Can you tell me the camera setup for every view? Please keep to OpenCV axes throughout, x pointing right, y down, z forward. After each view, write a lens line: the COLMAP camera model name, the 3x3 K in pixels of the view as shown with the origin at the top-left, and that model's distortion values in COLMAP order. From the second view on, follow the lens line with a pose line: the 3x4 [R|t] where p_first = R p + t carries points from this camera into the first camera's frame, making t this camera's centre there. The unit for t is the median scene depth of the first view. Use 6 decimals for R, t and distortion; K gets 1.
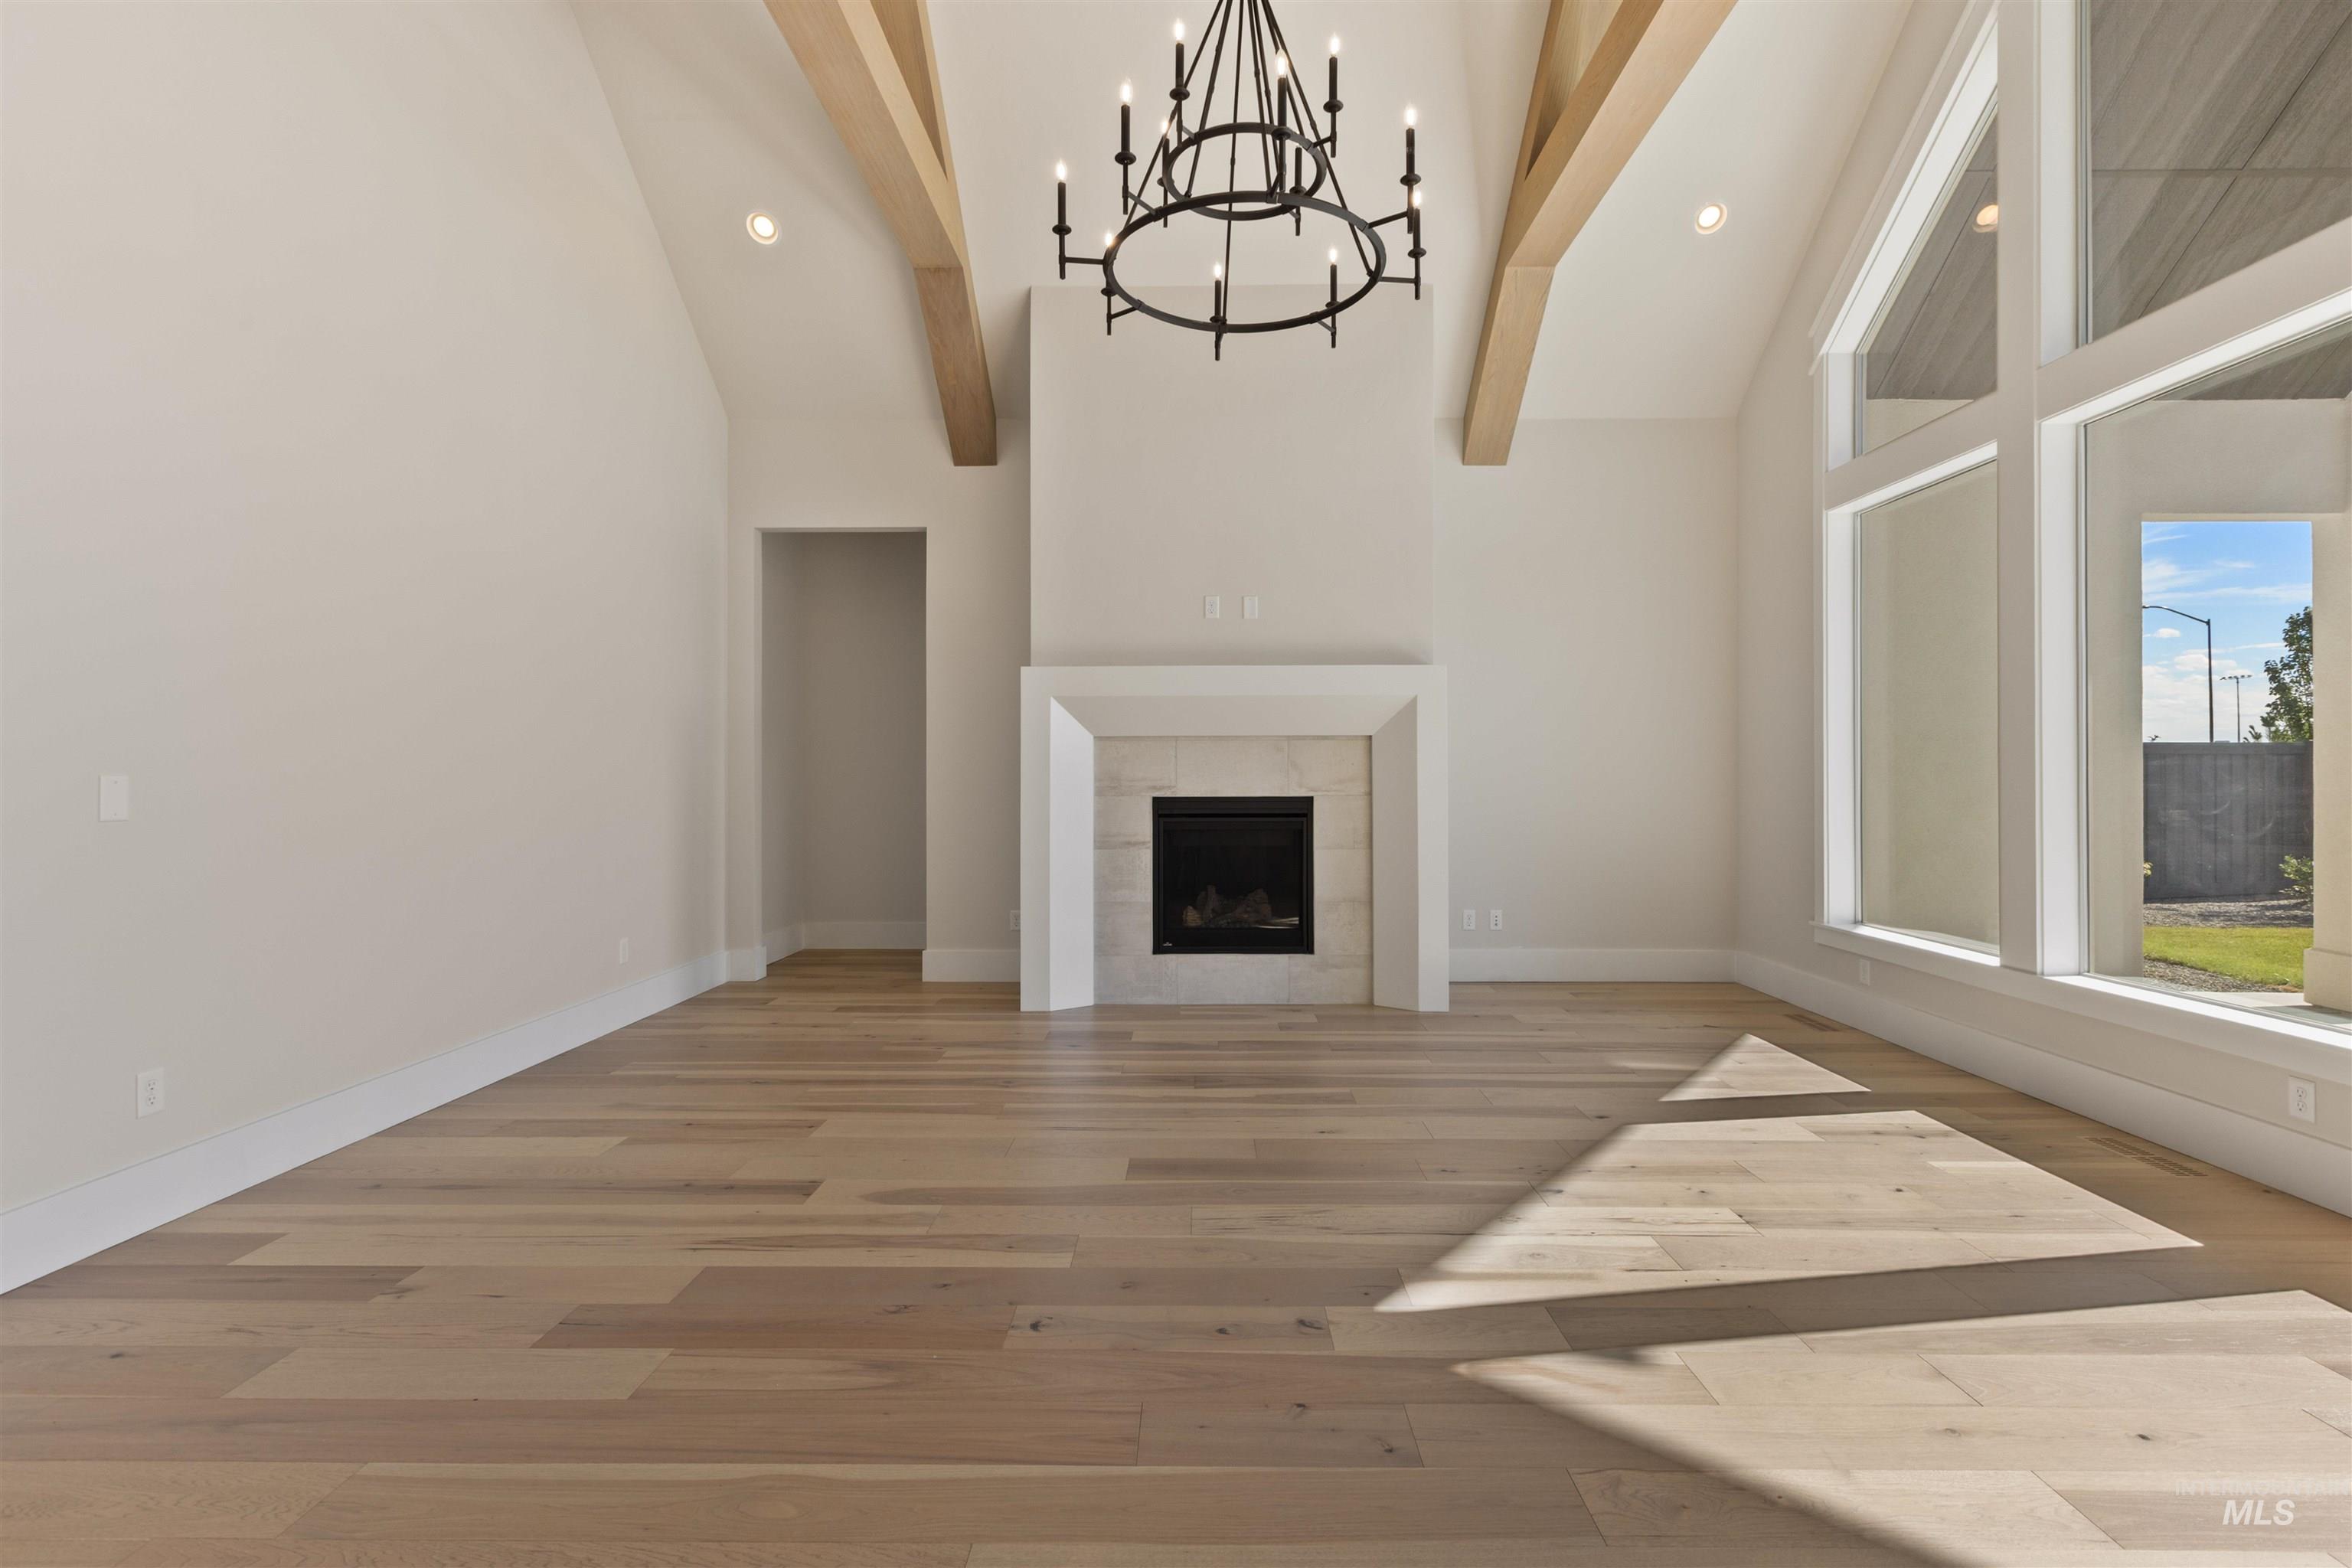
lens RADIAL K [[1090.4, 0, 1211.7], [0, 1090.4, 774.3], [0, 0, 1]] dist [0.001070, -0.000102]
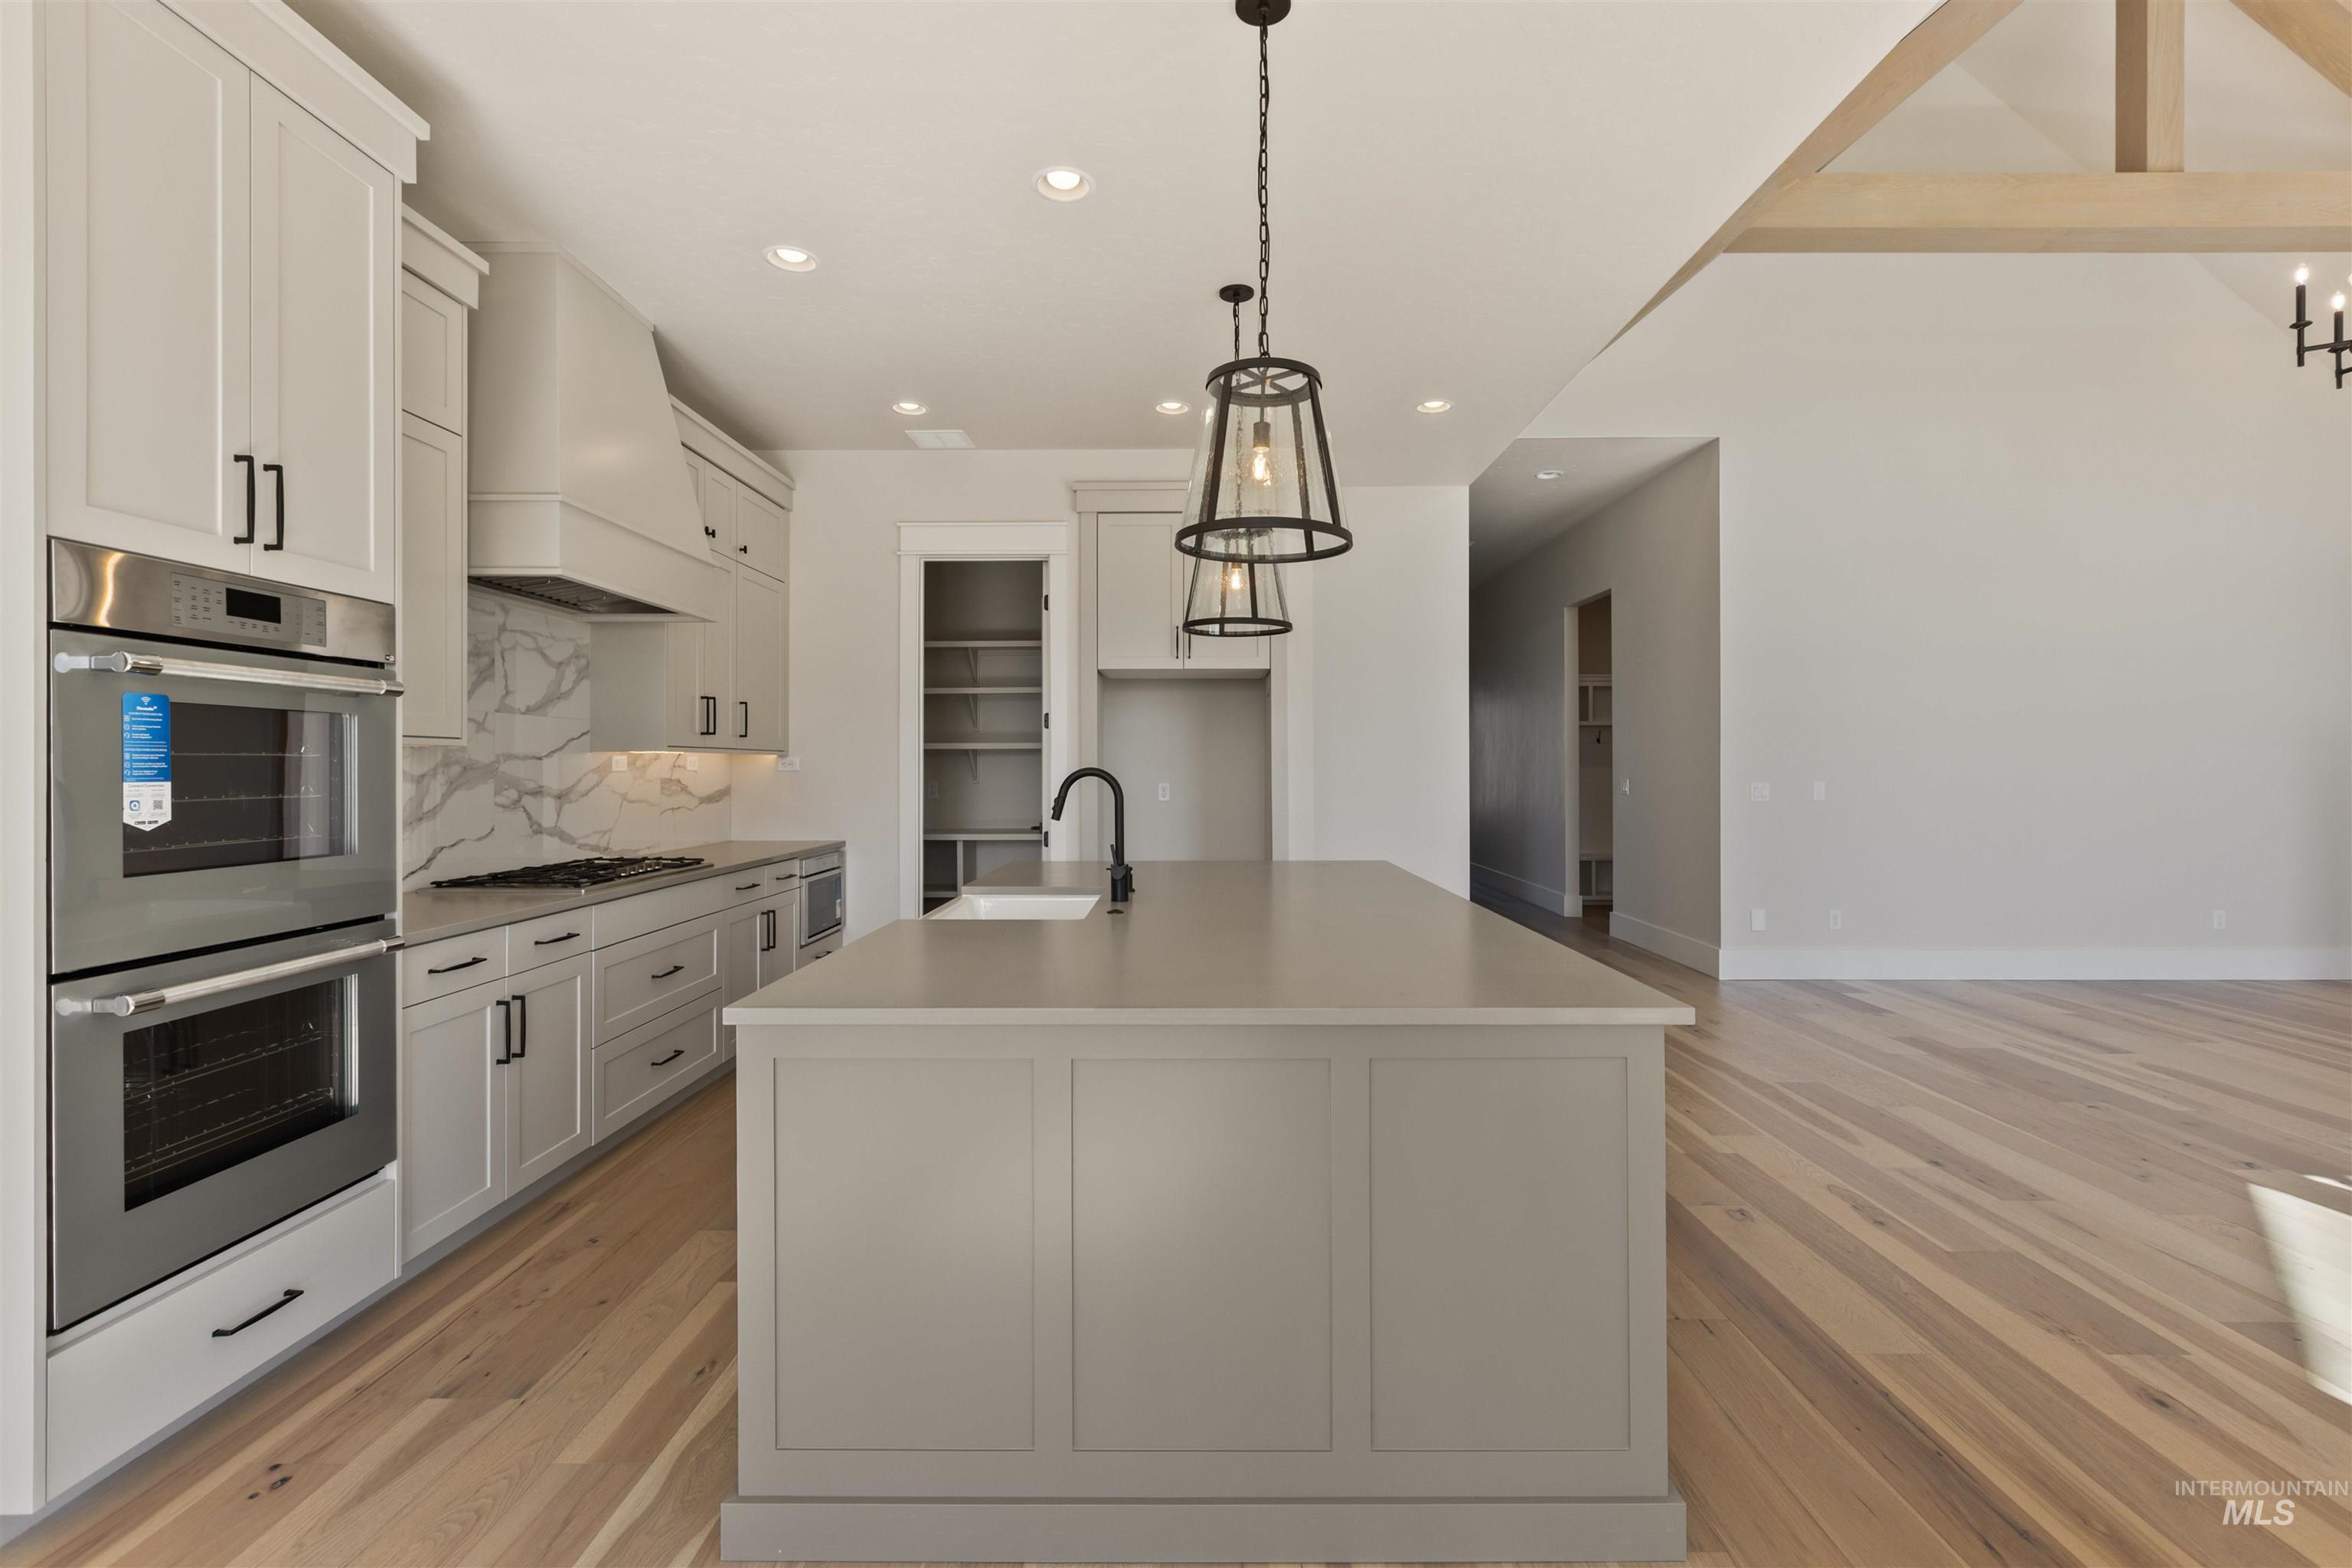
lens RADIAL K [[1176.5, 0, 1209.3], [0, 1176.5, 757.2], [0, 0, 1]] dist [0.002348, -0.000327]
pose [[0.050390, -0.005062, -0.998717, 0.645596], [0.002540, 0.999985, -0.004941, -0.019204], [0.998726, -0.002288, 0.050402, -0.198613]]
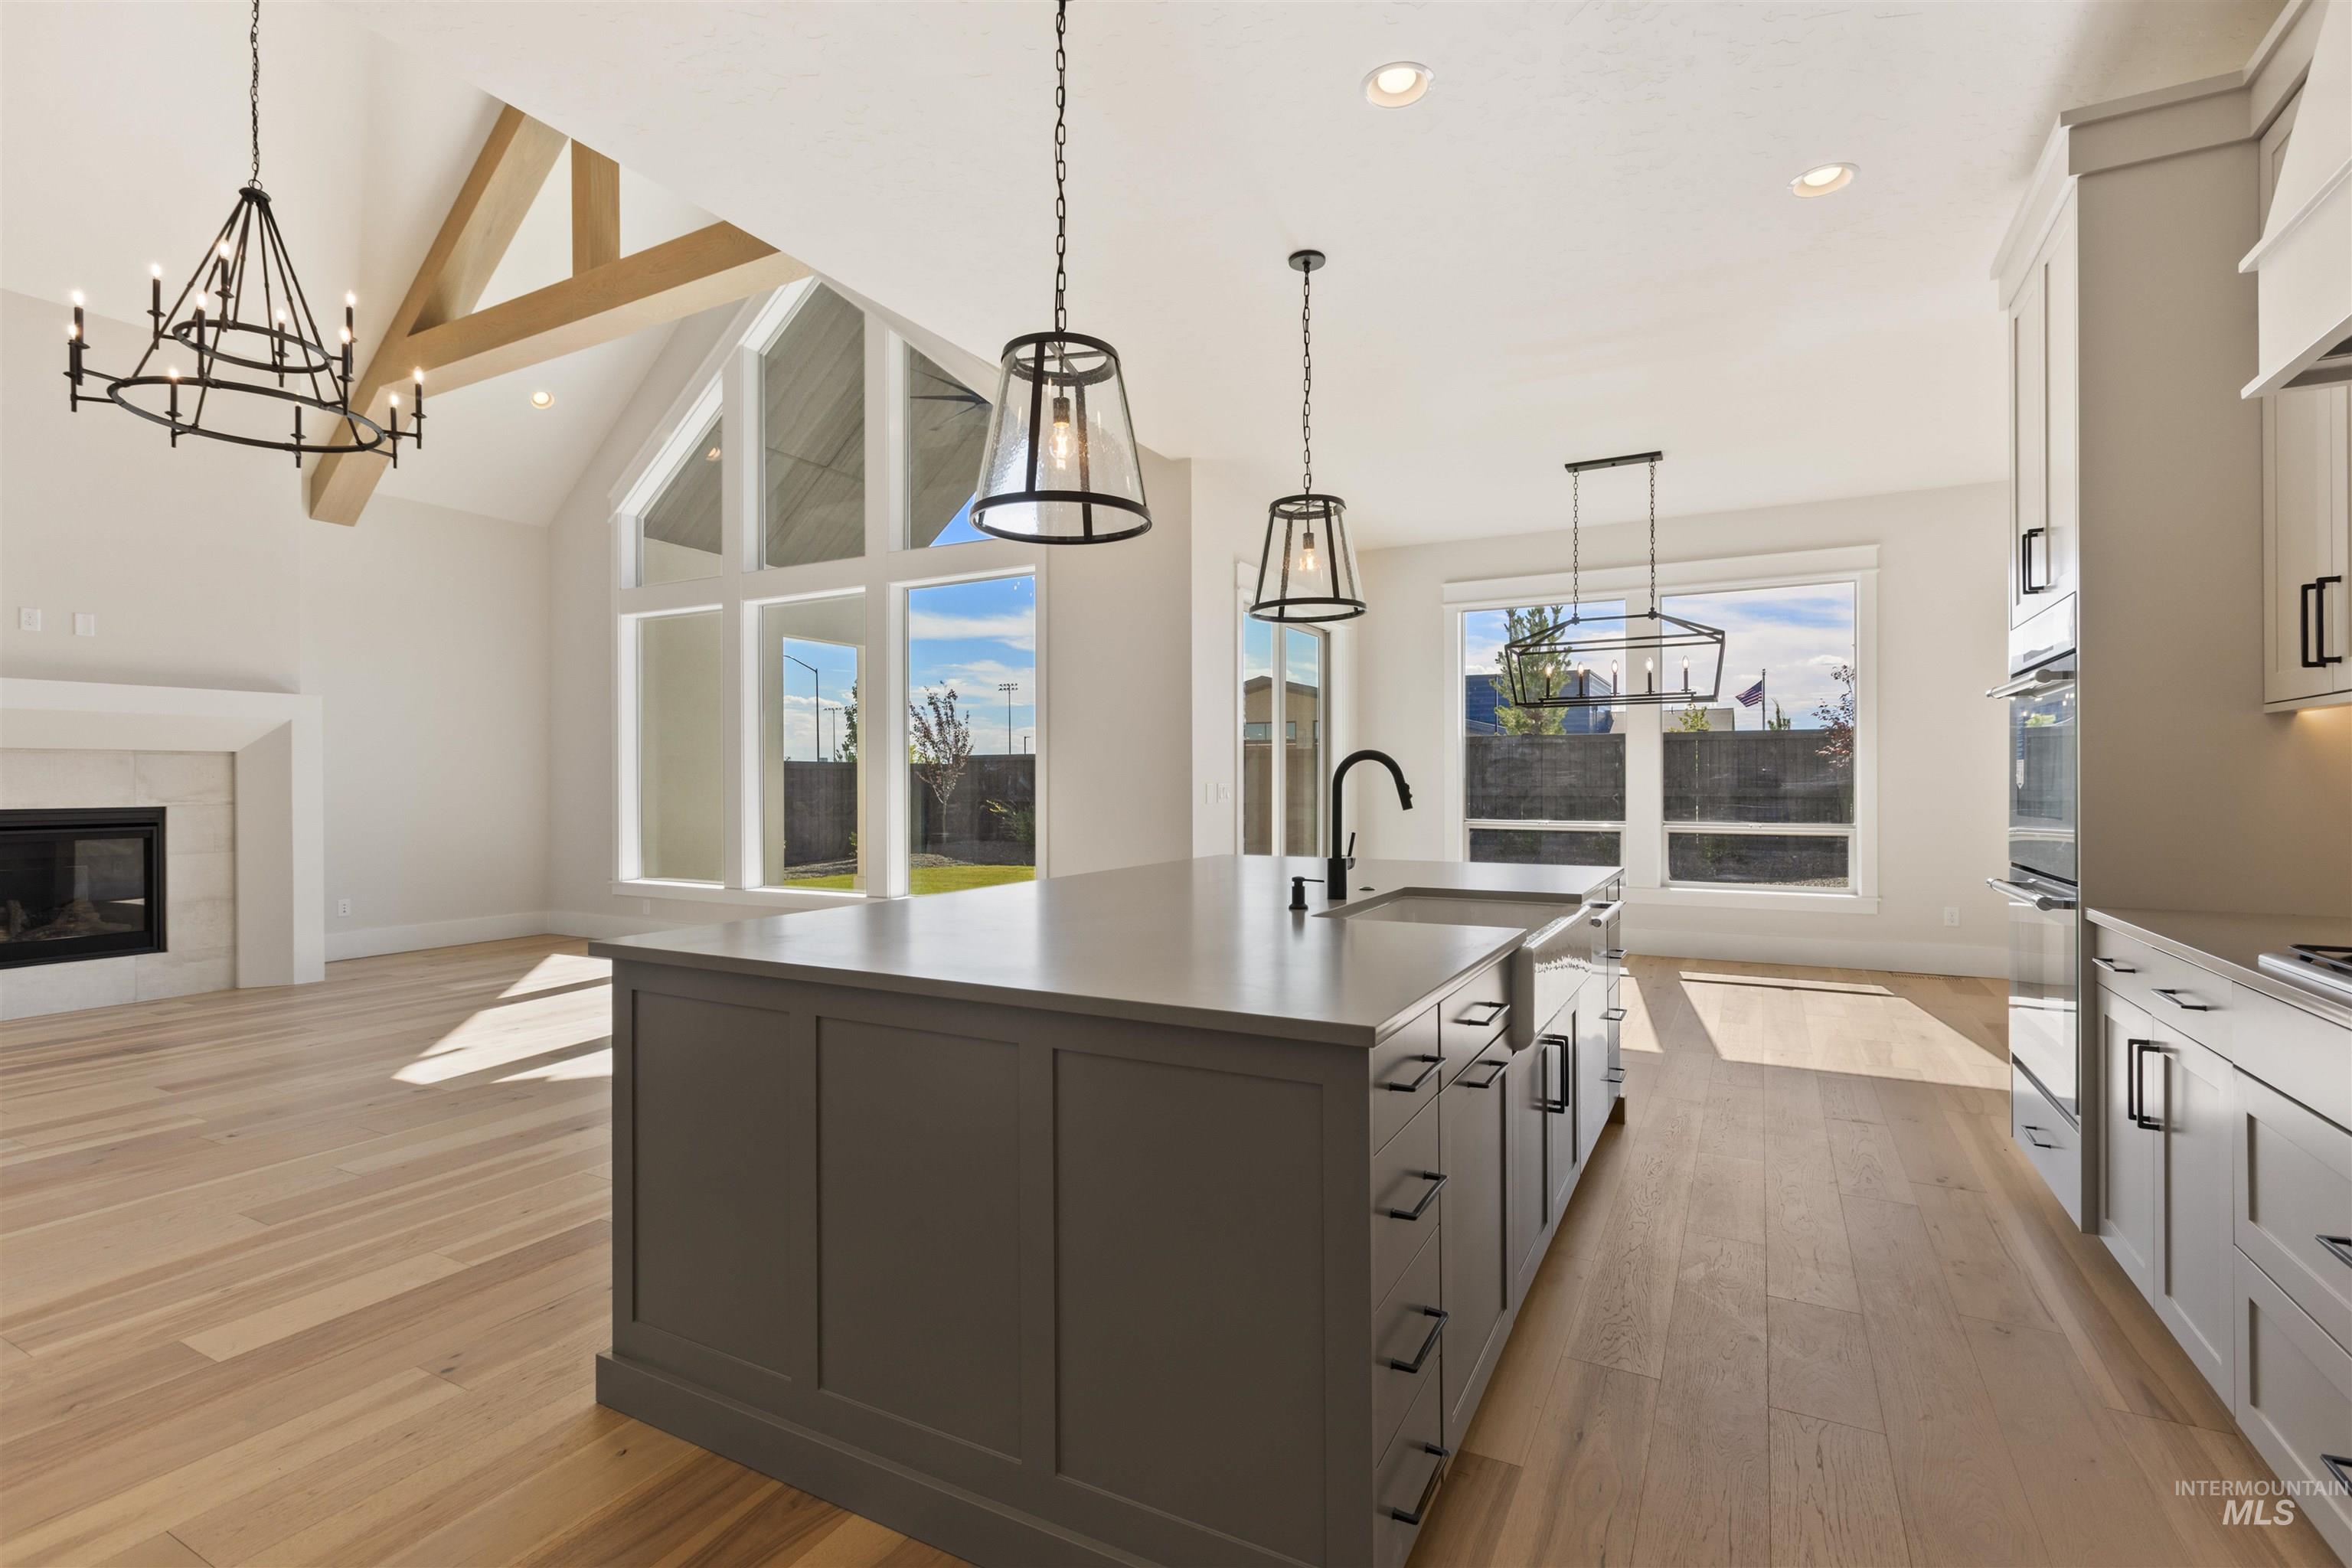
lens RADIAL K [[974.5, 0, 1156.9], [0, 974.5, 780.9], [0, 0, 1]] dist [-0.000424, -0.000471]
pose [[0.474958, -0.000462, 0.880009, -0.301259], [0.000106, 1.000000, 0.000467, -0.005793], [-0.880009, -0.000128, 0.474958, -0.339440]]
